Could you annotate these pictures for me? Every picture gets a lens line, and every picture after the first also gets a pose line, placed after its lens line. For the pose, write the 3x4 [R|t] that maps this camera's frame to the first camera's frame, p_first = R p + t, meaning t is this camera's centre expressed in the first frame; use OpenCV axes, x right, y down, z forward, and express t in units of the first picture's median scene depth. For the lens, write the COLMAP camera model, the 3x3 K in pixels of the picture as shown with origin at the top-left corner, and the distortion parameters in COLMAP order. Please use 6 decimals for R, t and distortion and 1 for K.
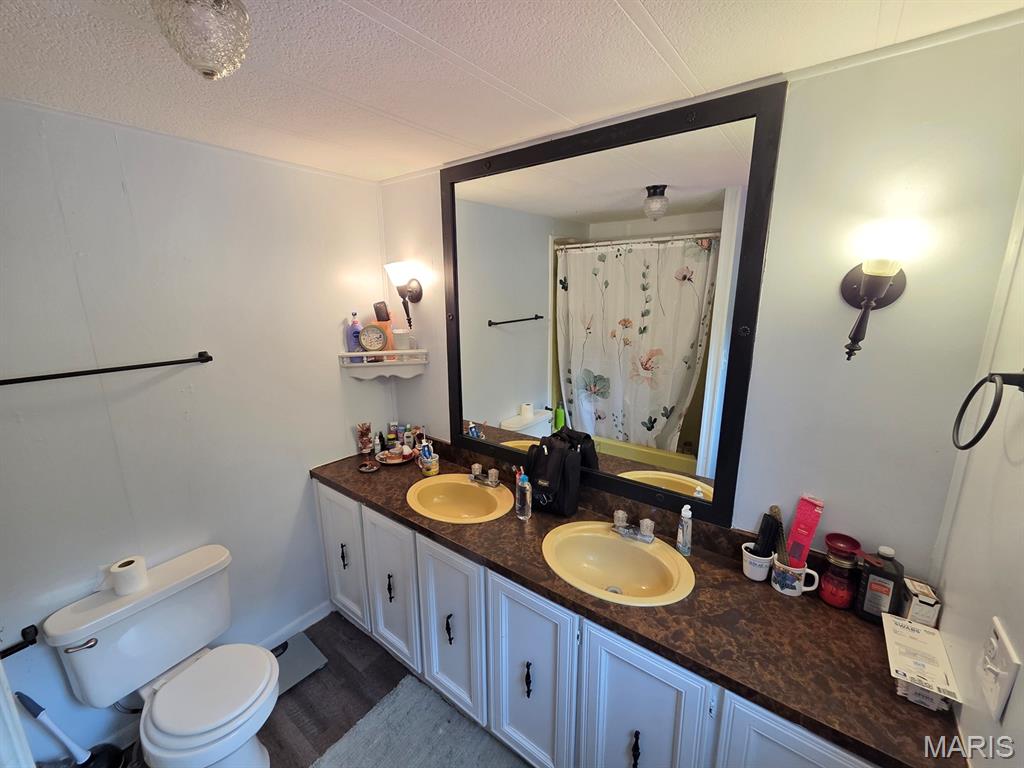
lens RADIAL K [[420.8, 0, 509.3], [0, 420.8, 381.2], [0, 0, 1]] dist [0.002365, 0.000558]
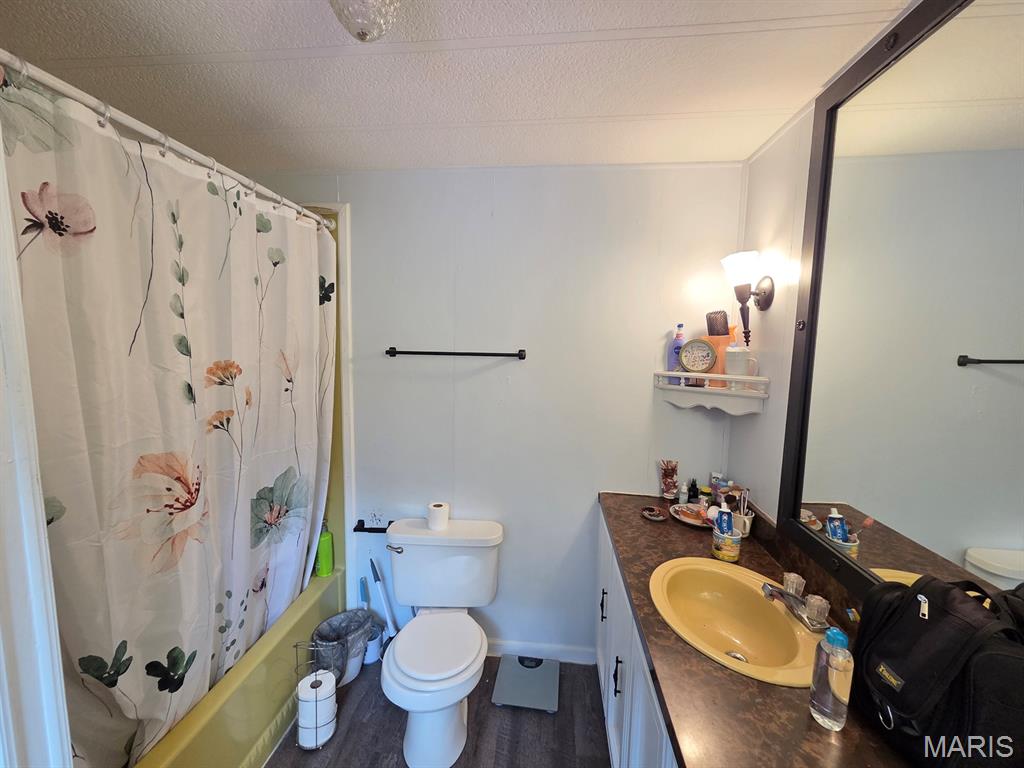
lens RADIAL K [[420.8, 0, 505.8], [0, 420.8, 383.2], [0, 0, 1]] dist [0.002365, 0.000558]
pose [[0.518447, 0.106506, -0.848451, 0.162450], [-0.205603, 0.978631, -0.002787, 0.022936], [0.830024, 0.175889, 0.529266, 0.298412]]
